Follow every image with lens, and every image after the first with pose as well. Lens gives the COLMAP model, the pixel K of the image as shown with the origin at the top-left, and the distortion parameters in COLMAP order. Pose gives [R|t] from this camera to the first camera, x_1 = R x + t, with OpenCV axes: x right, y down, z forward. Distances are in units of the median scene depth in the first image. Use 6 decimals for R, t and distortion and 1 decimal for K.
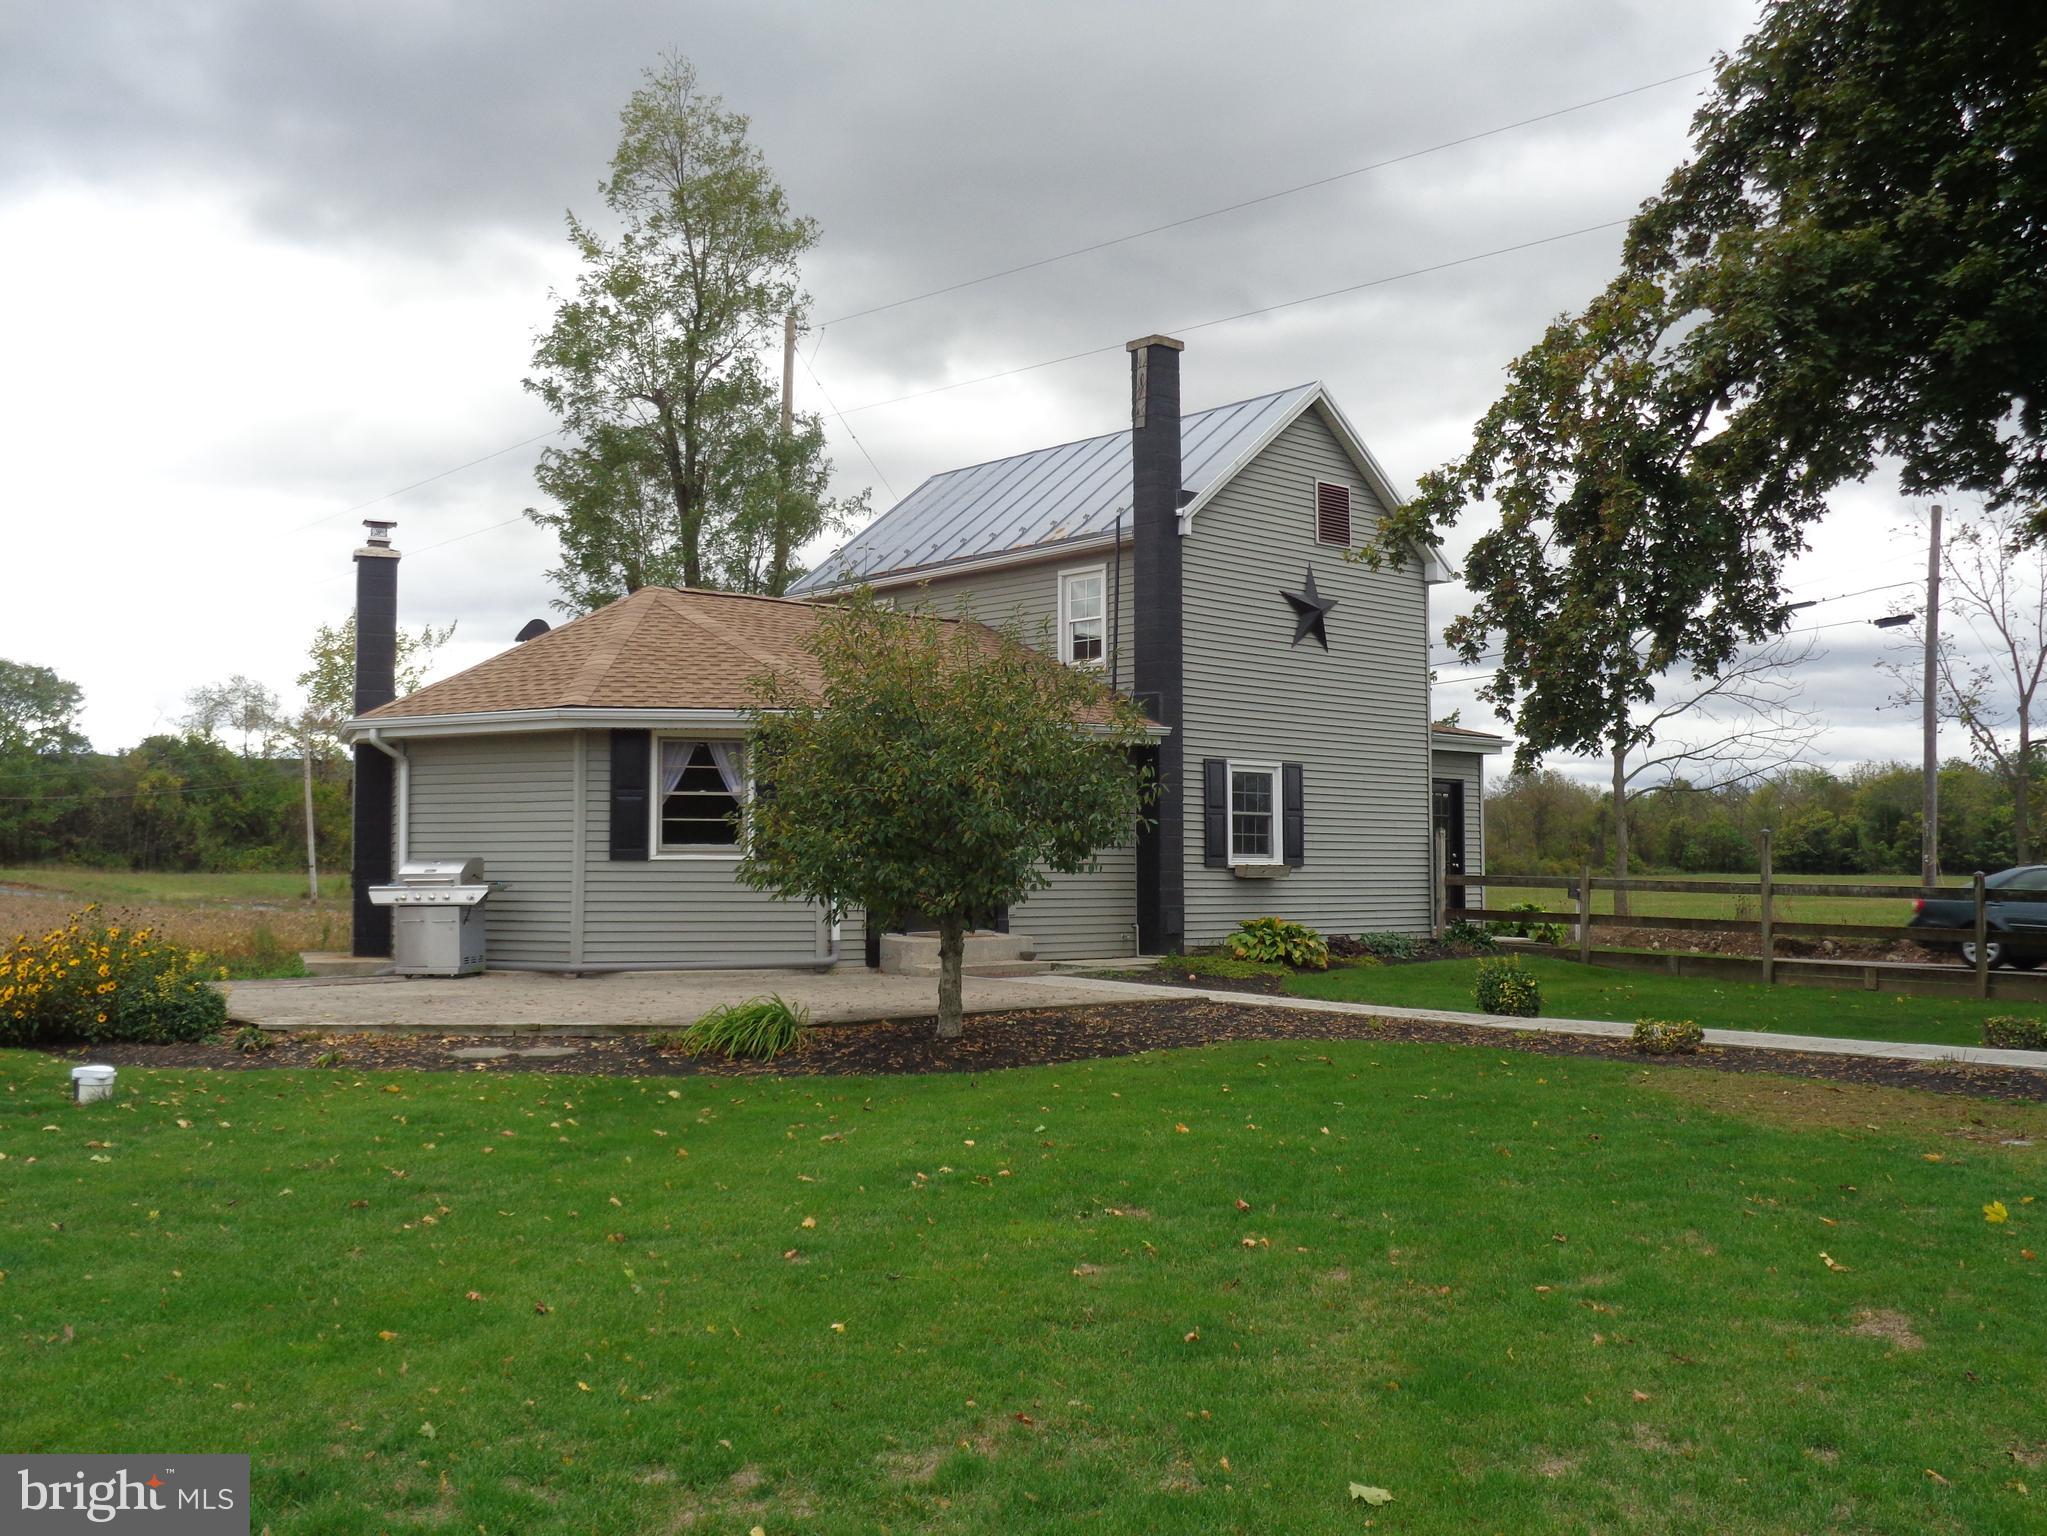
lens RADIAL K [[1915.1, 0, 1032.8], [0, 1915.1, 755.1], [0, 0, 1]] dist [0.008847, 0.000000]
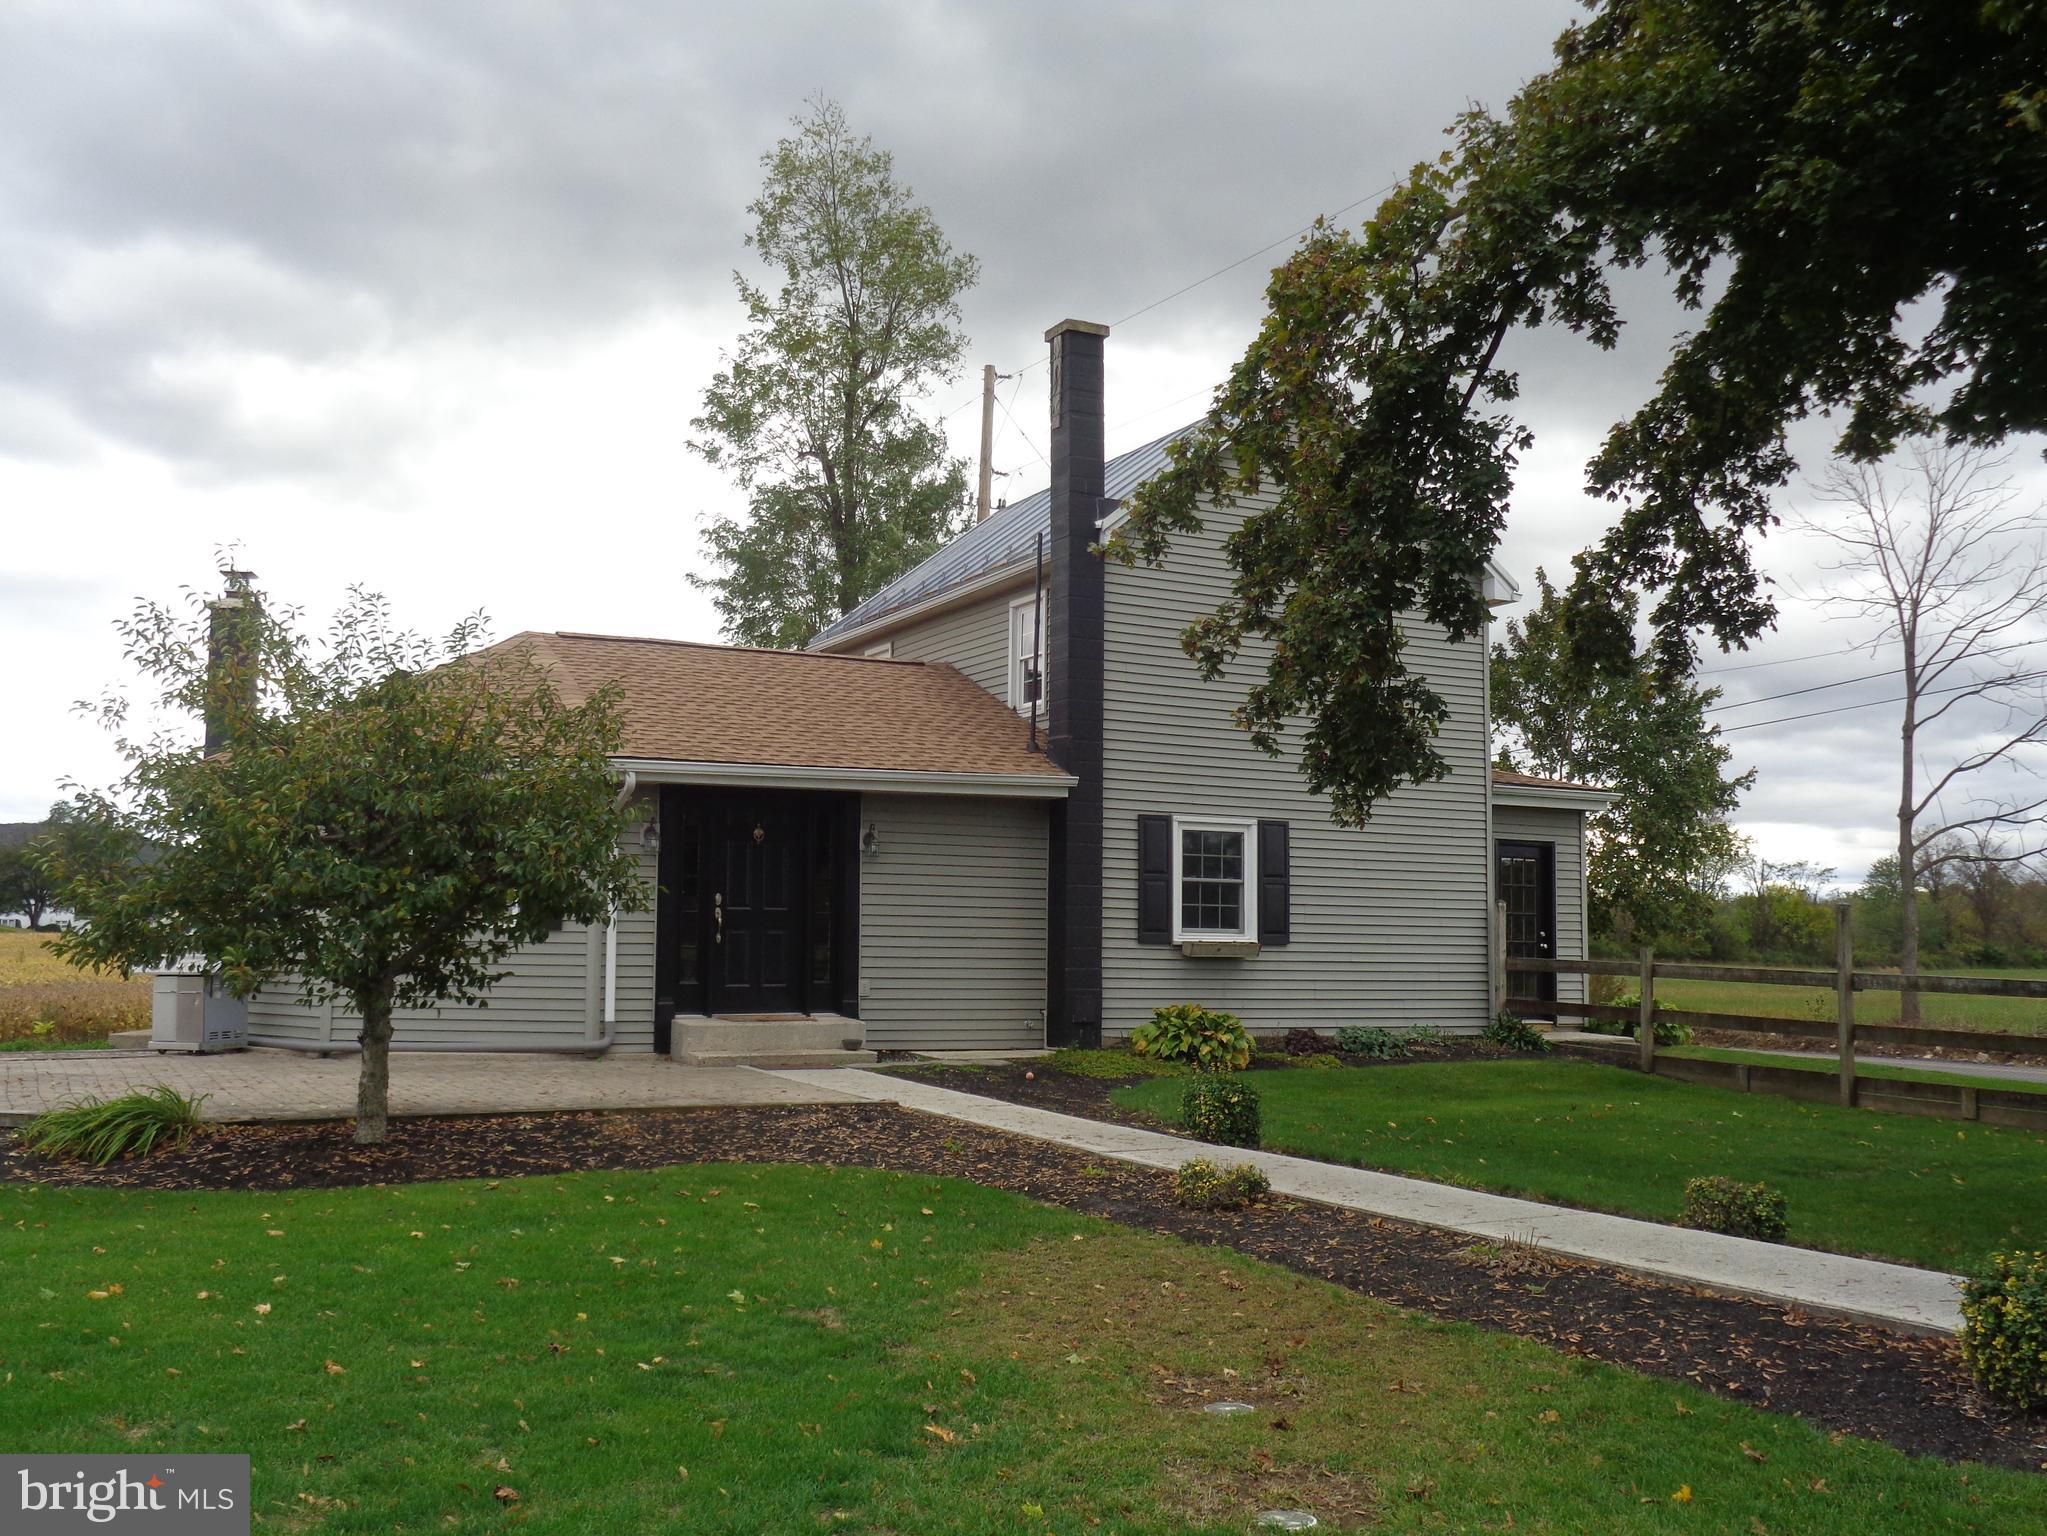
lens RADIAL K [[1915.1, 0, 1018.0], [0, 1915.1, 770.3], [0, 0, 1]] dist [0.008847, 0.000000]
pose [[0.964303, -0.013125, -0.264477, 0.254388], [0.004101, 0.999391, -0.034646, 0.011061], [0.264771, 0.032324, 0.963769, 0.167947]]
